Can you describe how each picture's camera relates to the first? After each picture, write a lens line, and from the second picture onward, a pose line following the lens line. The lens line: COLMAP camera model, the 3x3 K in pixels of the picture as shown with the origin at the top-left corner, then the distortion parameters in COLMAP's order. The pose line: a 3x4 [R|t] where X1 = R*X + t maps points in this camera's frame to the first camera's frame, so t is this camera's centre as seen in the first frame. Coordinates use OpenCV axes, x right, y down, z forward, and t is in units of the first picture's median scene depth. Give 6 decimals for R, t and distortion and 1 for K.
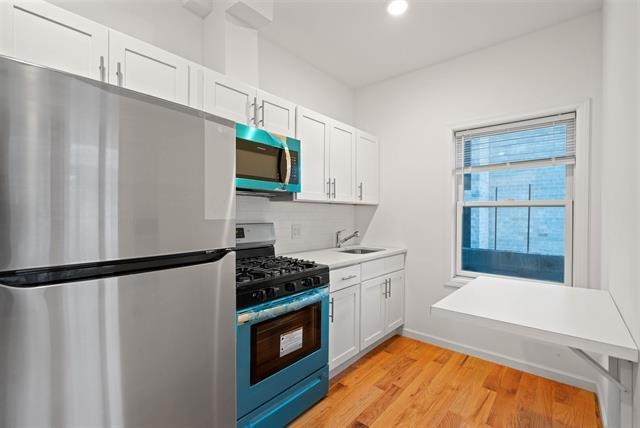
lens RADIAL K [[282.5, 0, 320.2], [0, 282.5, 214.0], [0, 0, 1]] dist [-0.001510, -0.000048]
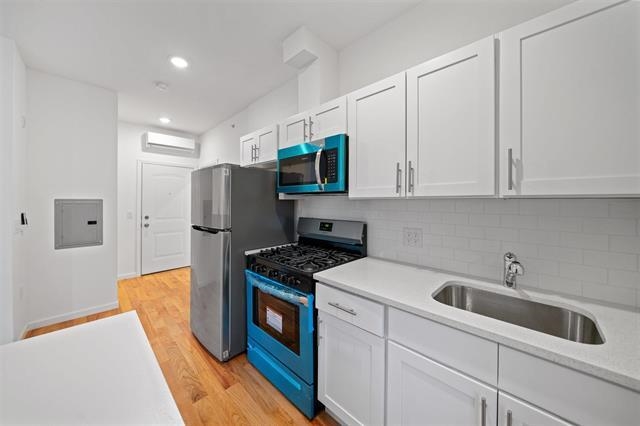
lens RADIAL K [[221.7, 0, 319.8], [0, 221.7, 206.9], [0, 0, 1]] dist [-0.001087, 0.000323]
pose [[-0.045176, 0.014654, -0.998872, 0.735237], [-0.006934, 0.999864, 0.014982, -0.038621], [0.998955, 0.007603, -0.045068, 1.097005]]
